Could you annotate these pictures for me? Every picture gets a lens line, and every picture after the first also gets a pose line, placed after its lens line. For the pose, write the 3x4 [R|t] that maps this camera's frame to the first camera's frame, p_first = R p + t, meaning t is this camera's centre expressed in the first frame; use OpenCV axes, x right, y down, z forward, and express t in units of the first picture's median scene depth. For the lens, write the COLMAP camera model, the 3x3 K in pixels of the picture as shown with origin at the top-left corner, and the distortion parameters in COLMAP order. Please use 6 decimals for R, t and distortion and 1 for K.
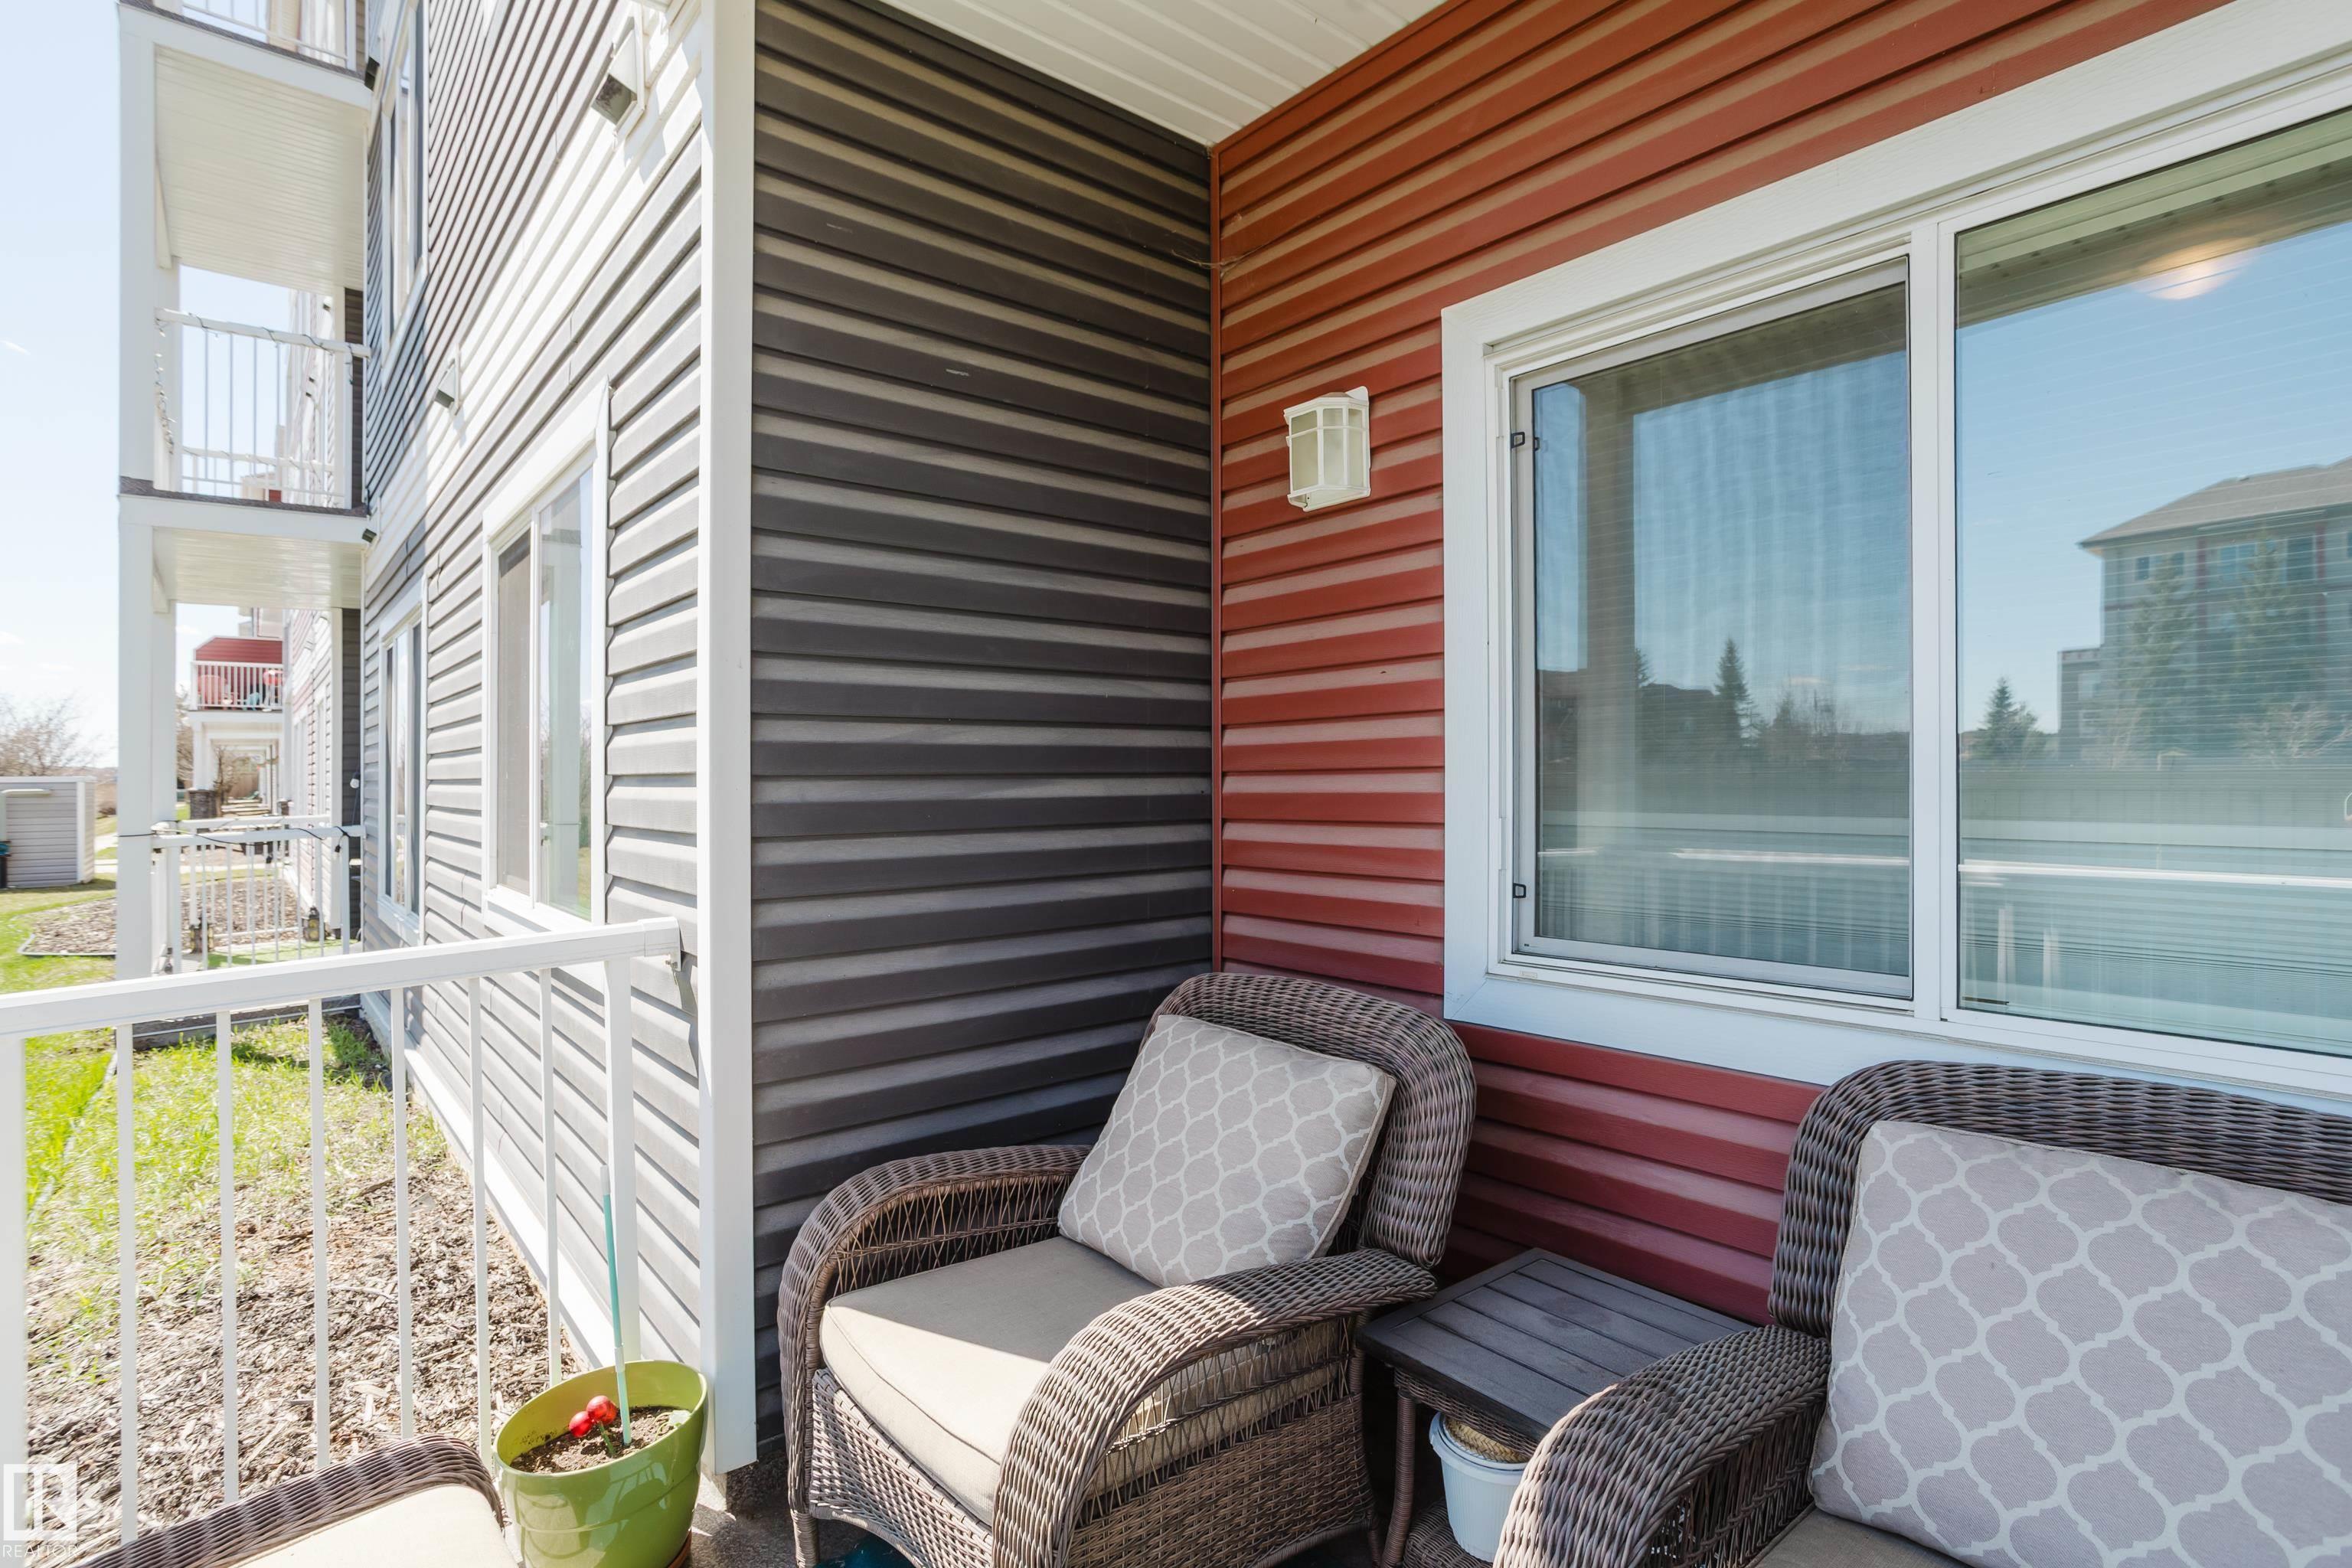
lens RADIAL K [[1147.3, 0, 1188.6], [0, 1147.3, 762.0], [0, 0, 1]] dist [-0.002017, -0.000549]
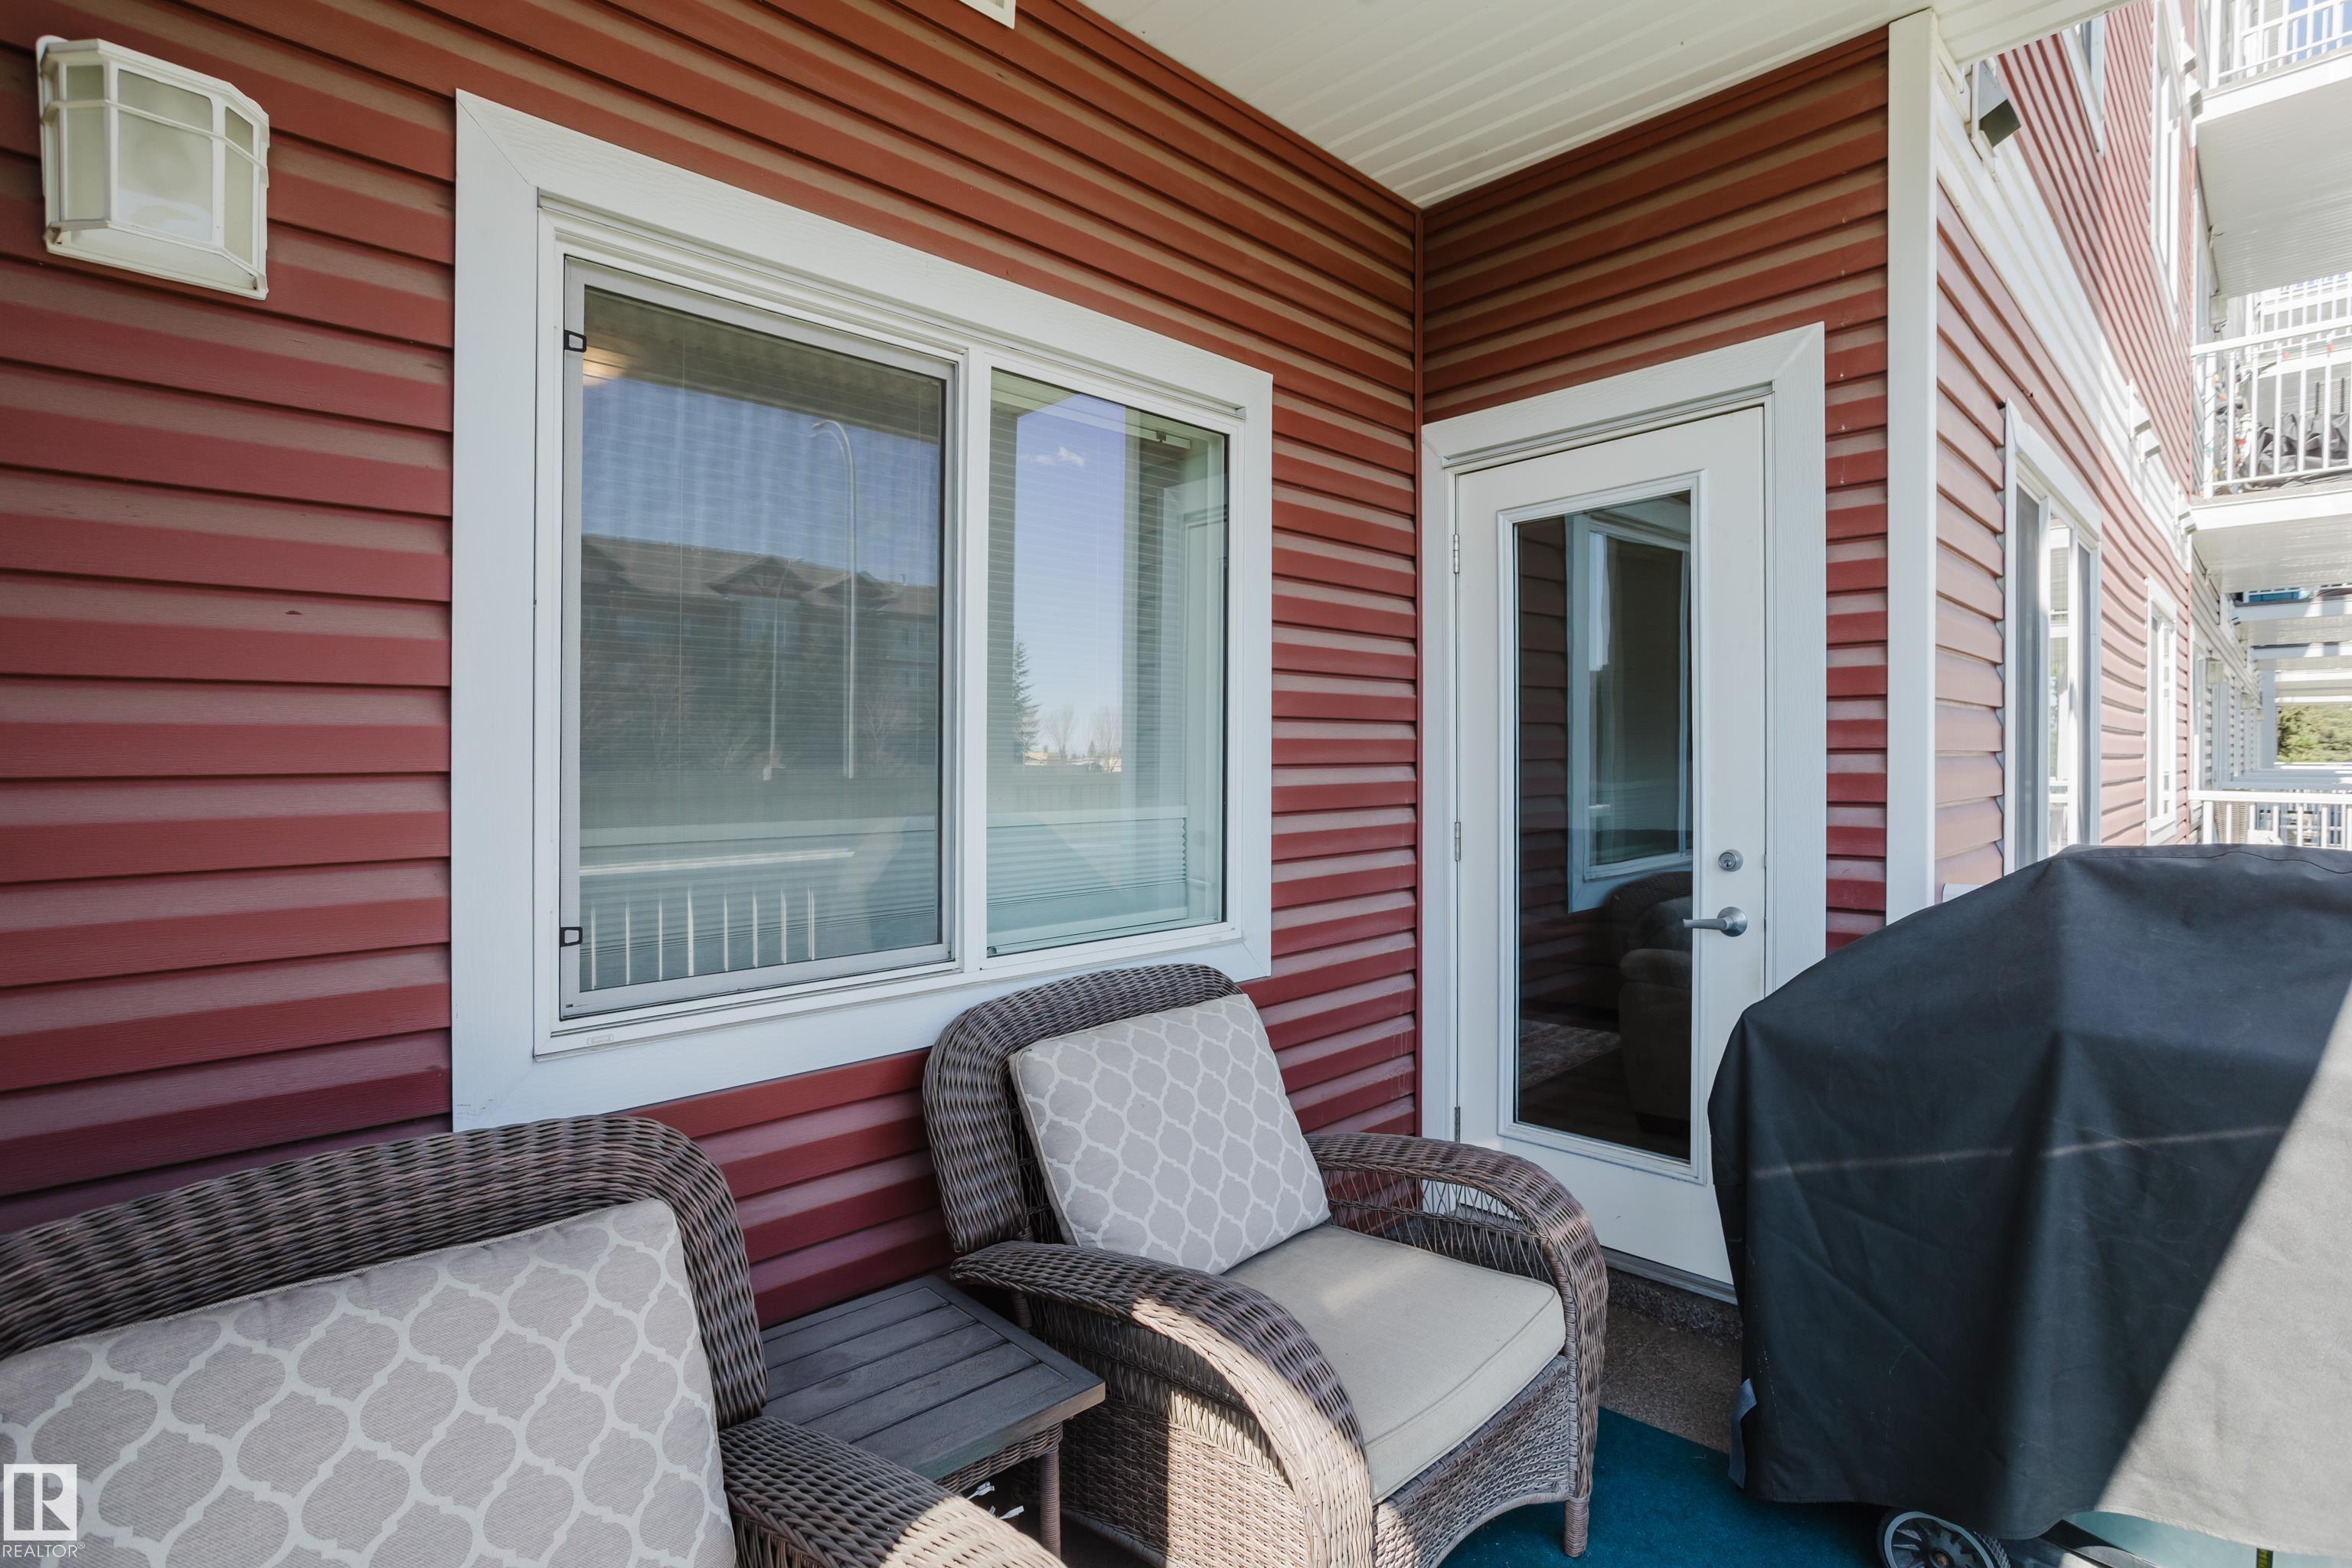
lens RADIAL K [[1169.7, 0, 1176.0], [0, 1169.7, 784.0], [0, 0, 1]] dist [0.000317, -0.000084]
pose [[-0.057858, 0.000262, 0.998325, -0.520637], [0.000564, 1.000000, -0.000230, 0.012529], [-0.998325, 0.000549, -0.057859, 0.662563]]
